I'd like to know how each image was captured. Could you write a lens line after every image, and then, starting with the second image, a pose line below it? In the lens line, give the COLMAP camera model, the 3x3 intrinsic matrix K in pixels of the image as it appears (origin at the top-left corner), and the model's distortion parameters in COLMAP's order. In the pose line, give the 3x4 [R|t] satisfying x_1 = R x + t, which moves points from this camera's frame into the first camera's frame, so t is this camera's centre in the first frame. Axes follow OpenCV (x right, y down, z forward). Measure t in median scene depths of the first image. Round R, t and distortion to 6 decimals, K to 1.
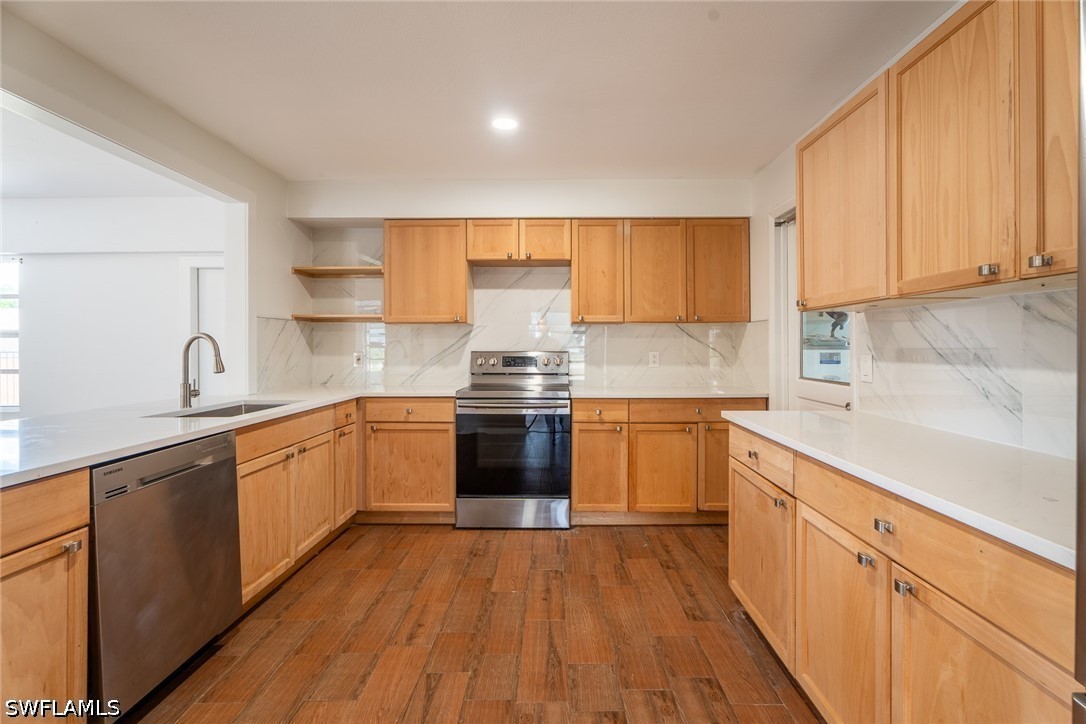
lens RADIAL K [[502.3, 0, 548.5], [0, 502.3, 345.9], [0, 0, 1]] dist [0.003761, 0.000726]
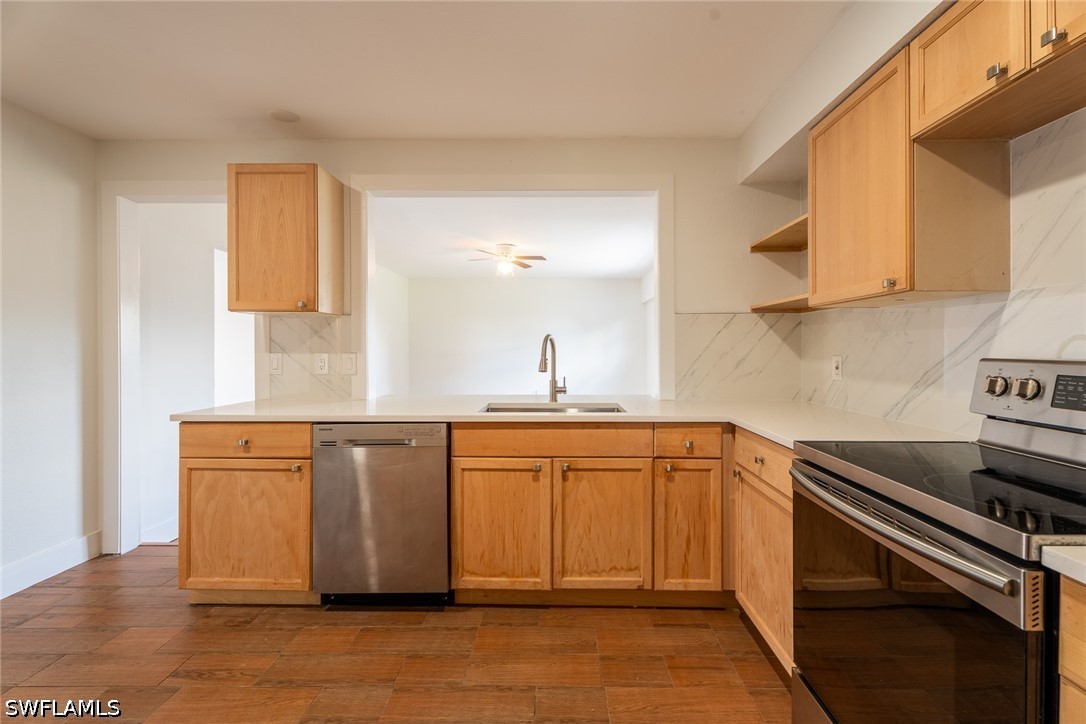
lens RADIAL K [[479.8, 0, 545.2], [0, 479.8, 351.8], [0, 0, 1]] dist [0.002472, 0.000708]
pose [[-0.000618, 0.008770, -0.999961, 0.365406], [0.001012, 0.999961, 0.008770, 0.002648], [0.999999, -0.001006, -0.000627, 1.055493]]
